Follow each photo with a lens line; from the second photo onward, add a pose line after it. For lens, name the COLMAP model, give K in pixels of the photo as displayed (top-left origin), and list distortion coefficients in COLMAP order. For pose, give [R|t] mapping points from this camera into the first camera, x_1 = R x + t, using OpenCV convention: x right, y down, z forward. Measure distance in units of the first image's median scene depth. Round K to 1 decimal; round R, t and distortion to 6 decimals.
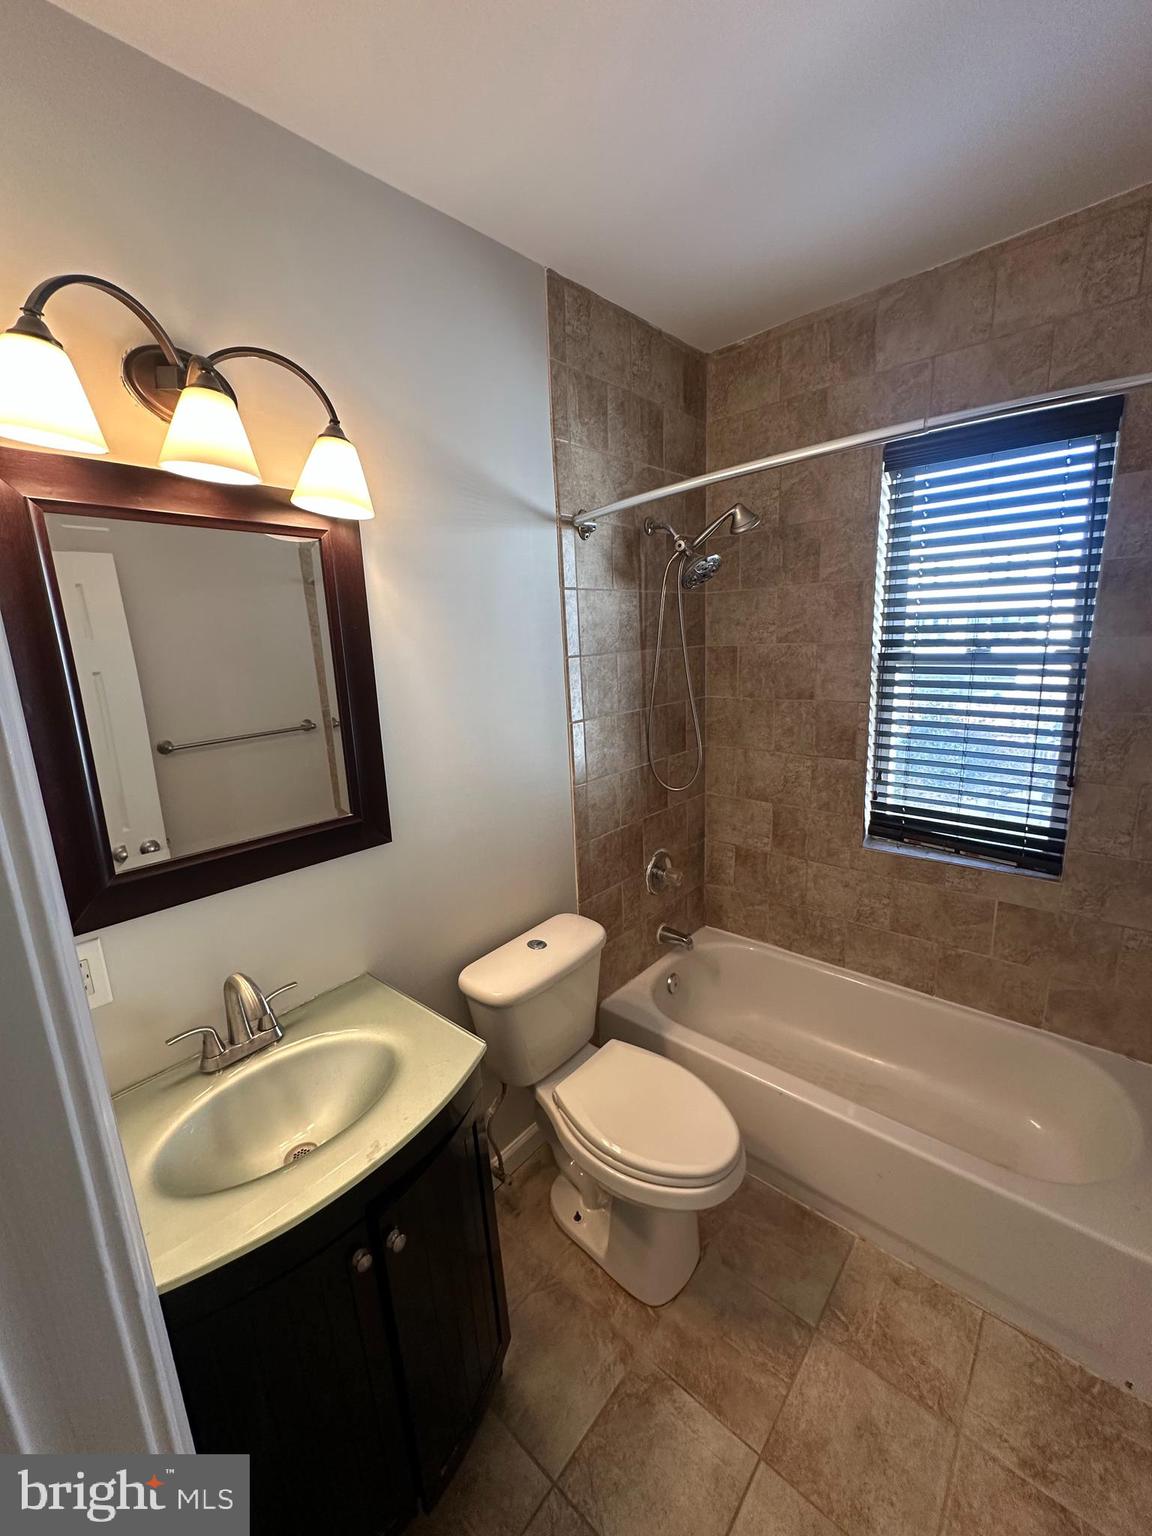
lens RADIAL K [[615.6, 0, 577.3], [0, 615.6, 770.1], [0, 0, 1]] dist [0.000452, 0.000311]
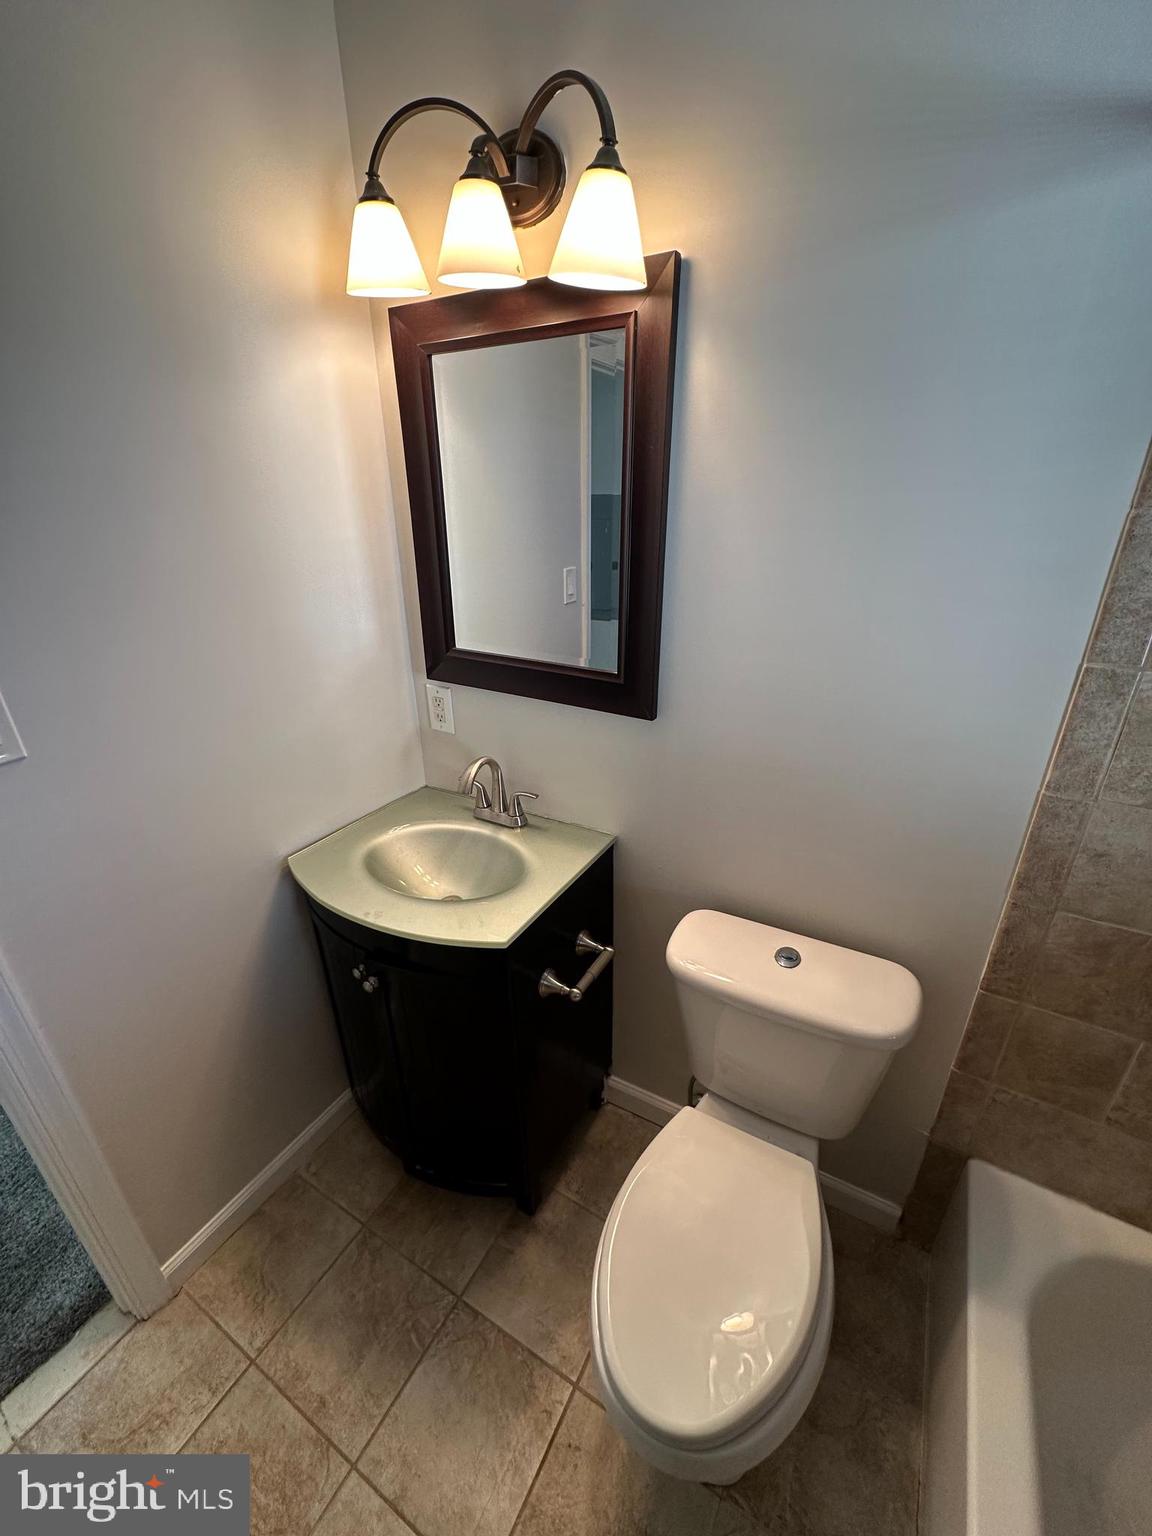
lens RADIAL K [[615.6, 0, 576.5], [0, 615.6, 767.5], [0, 0, 1]] dist [0.000452, 0.000311]
pose [[0.188066, 0.441133, -0.877515, 0.324851], [-0.203053, 0.891618, 0.404705, -0.106991], [0.960937, 0.102071, 0.257256, 0.481493]]
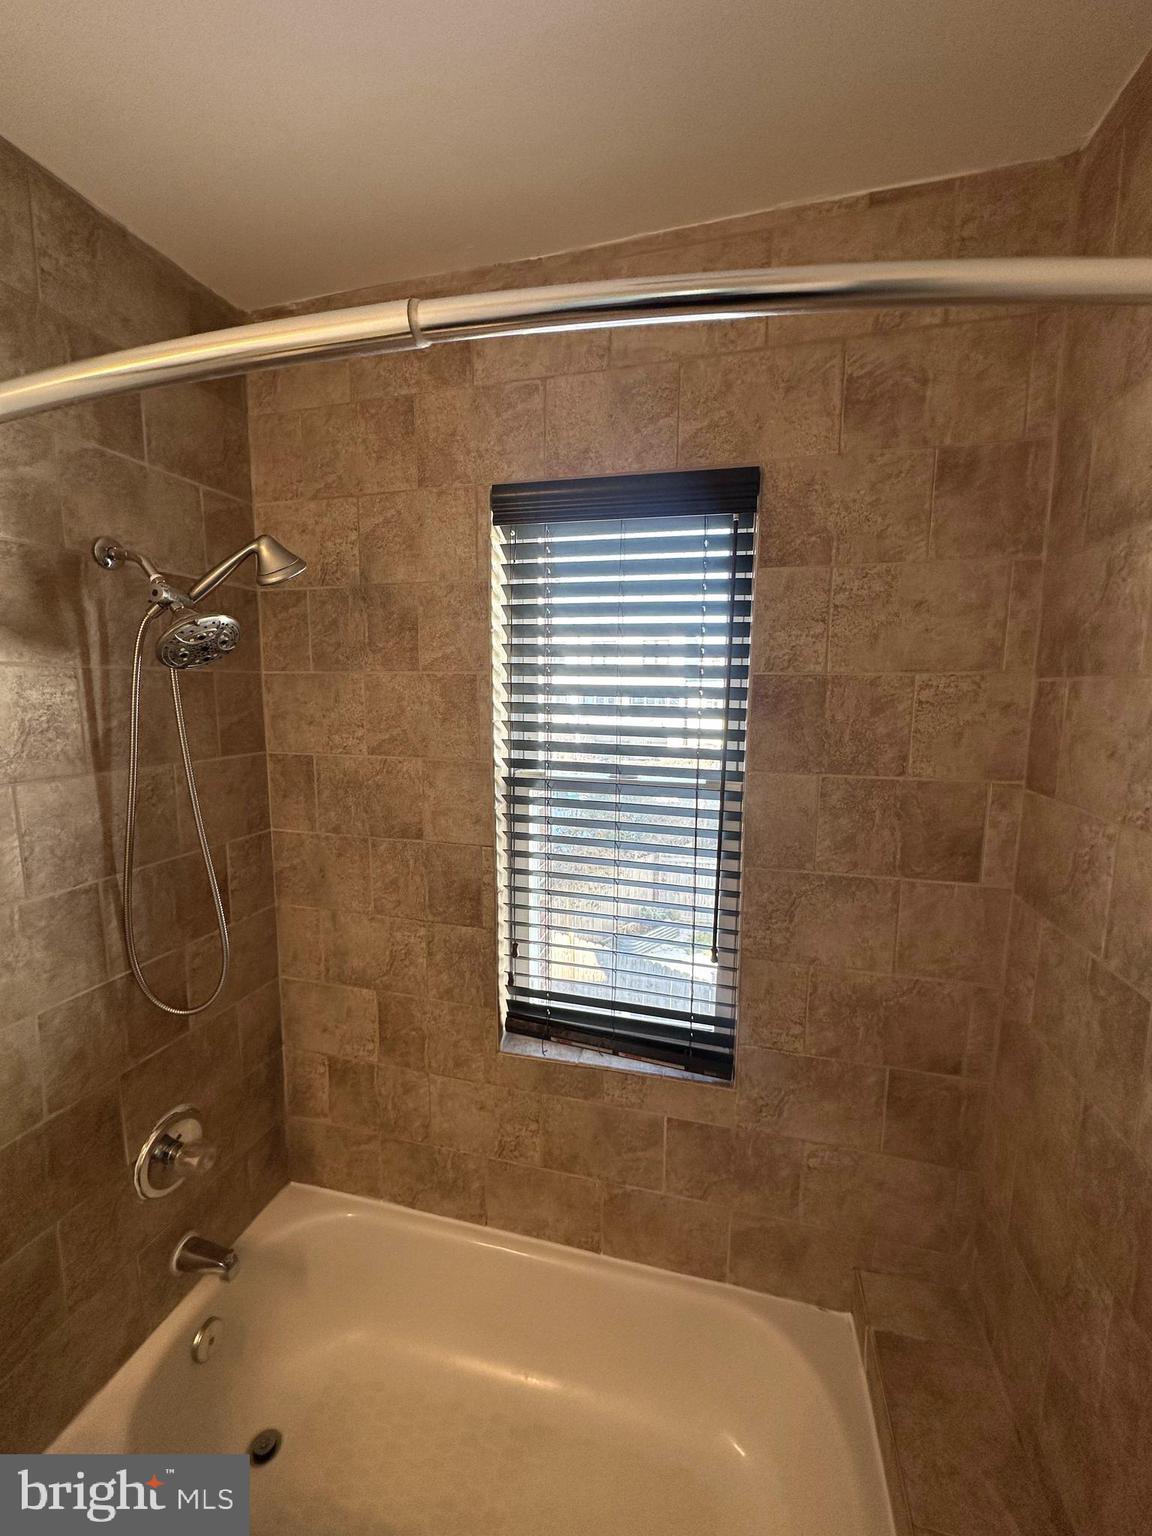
lens RADIAL K [[615.6, 0, 575.6], [0, 615.6, 773.6], [0, 0, 1]] dist [0.000452, 0.000311]
pose [[0.894579, -0.012211, 0.446743, 0.249354], [0.051725, 0.995738, -0.076360, -0.135391], [-0.443906, 0.091418, 0.891398, 0.338231]]
